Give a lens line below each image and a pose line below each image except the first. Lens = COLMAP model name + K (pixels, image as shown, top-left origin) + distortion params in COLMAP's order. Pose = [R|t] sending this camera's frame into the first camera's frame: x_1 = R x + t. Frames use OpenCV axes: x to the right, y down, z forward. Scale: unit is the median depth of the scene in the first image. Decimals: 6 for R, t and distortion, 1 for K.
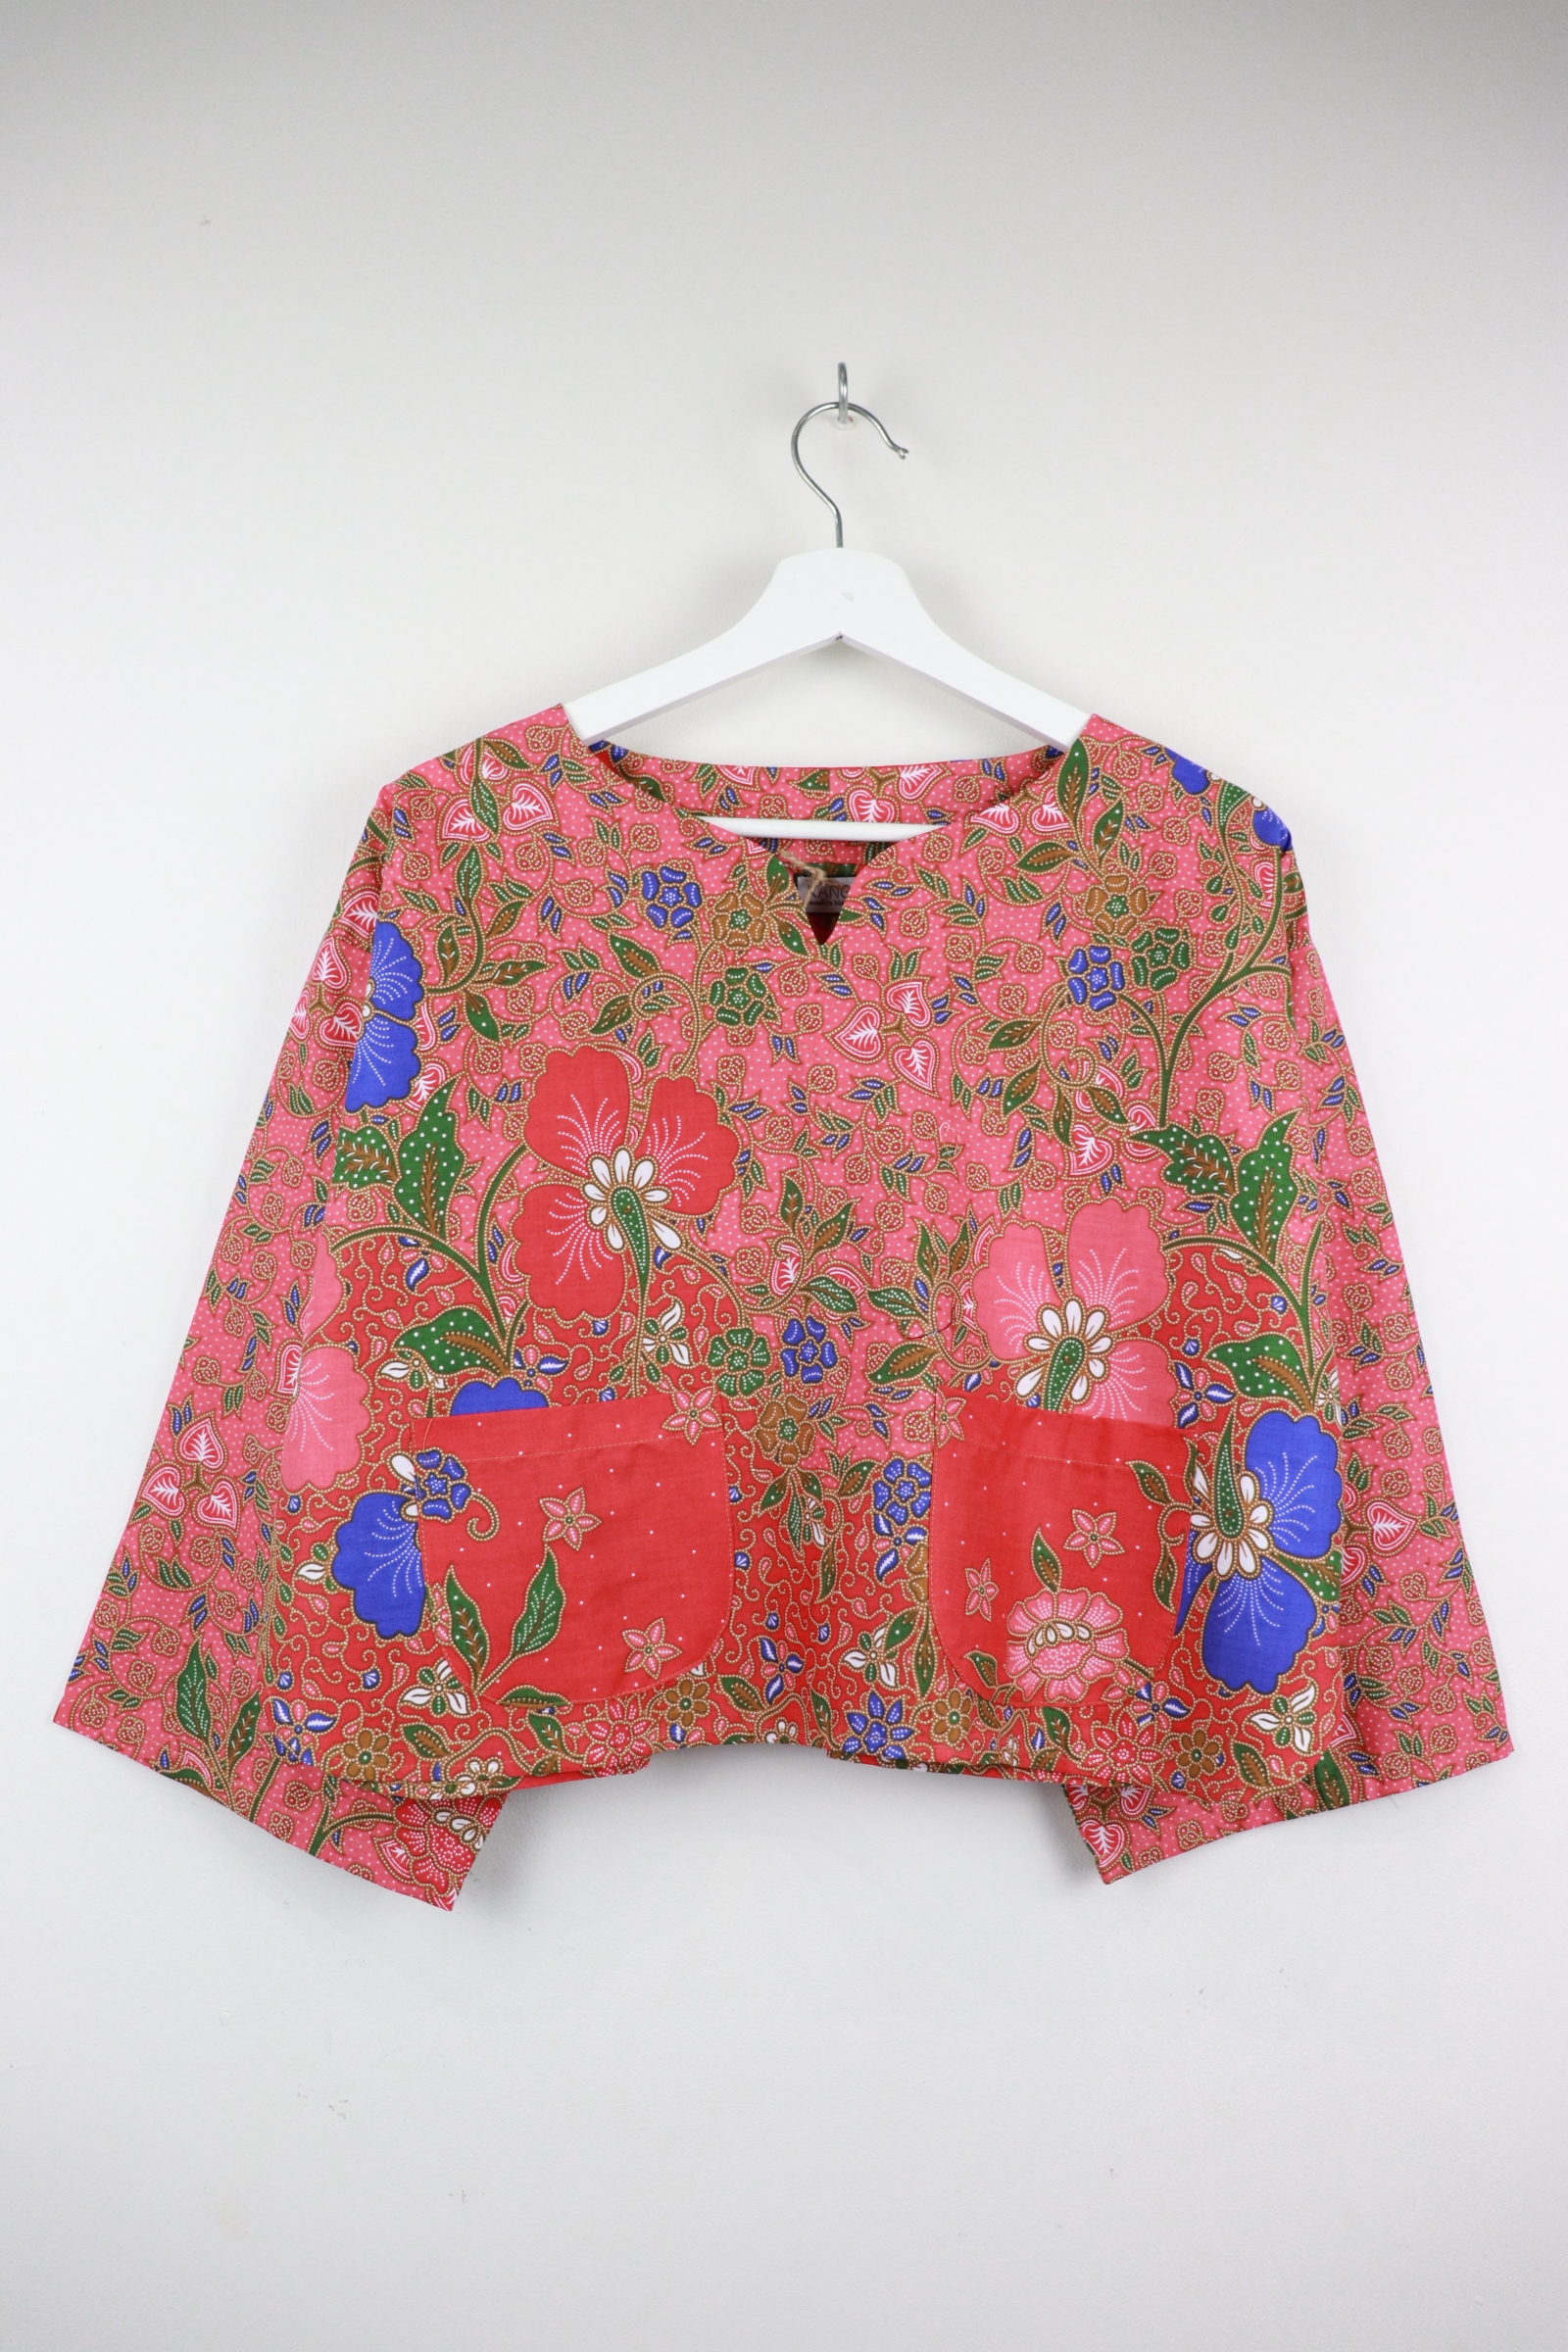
lens RADIAL K [[1955.3, 0, 784.0], [0, 1955.3, 1176.0], [0, 0, 1]] dist [-0.158203, 0.144613]
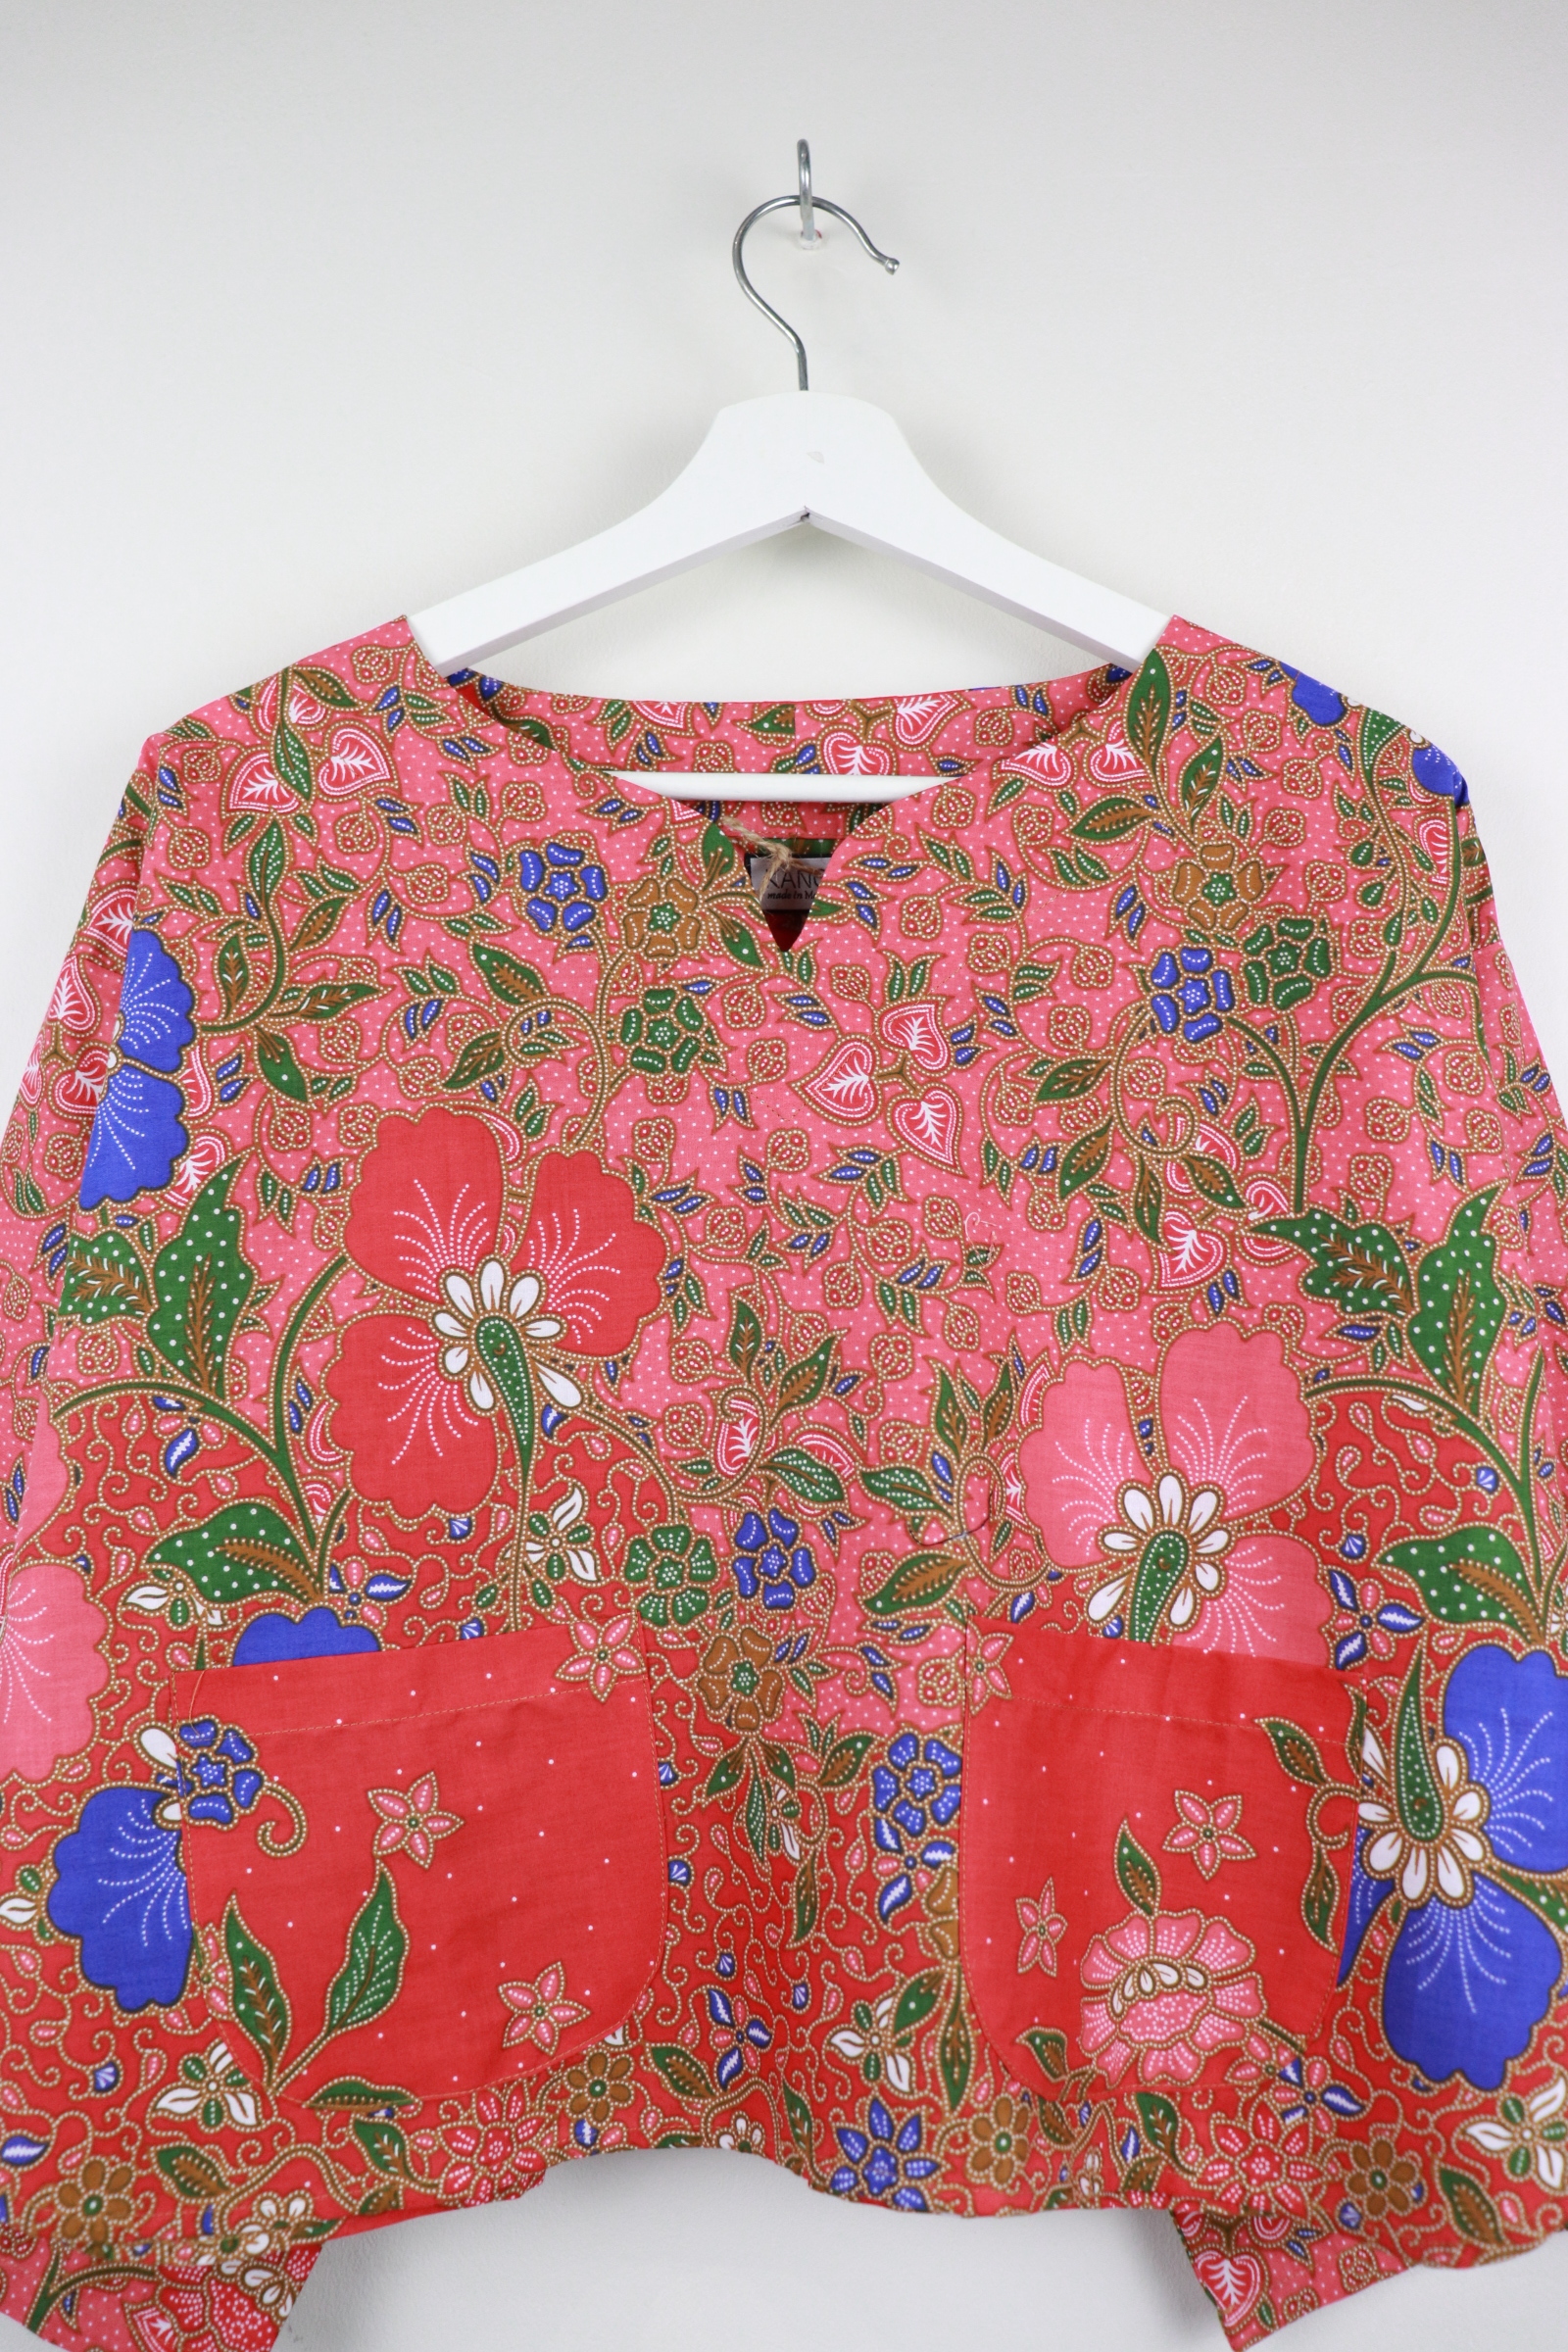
lens RADIAL K [[1991.4, 0, 784.0], [0, 1991.4, 1176.0], [0, 0, 1]] dist [-0.201089, 0.198123]
pose [[0.999807, -0.016860, -0.010054, 0.025457], [0.016368, 0.998750, -0.047233, -0.008909], [0.010838, 0.047060, 0.998833, 0.327669]]
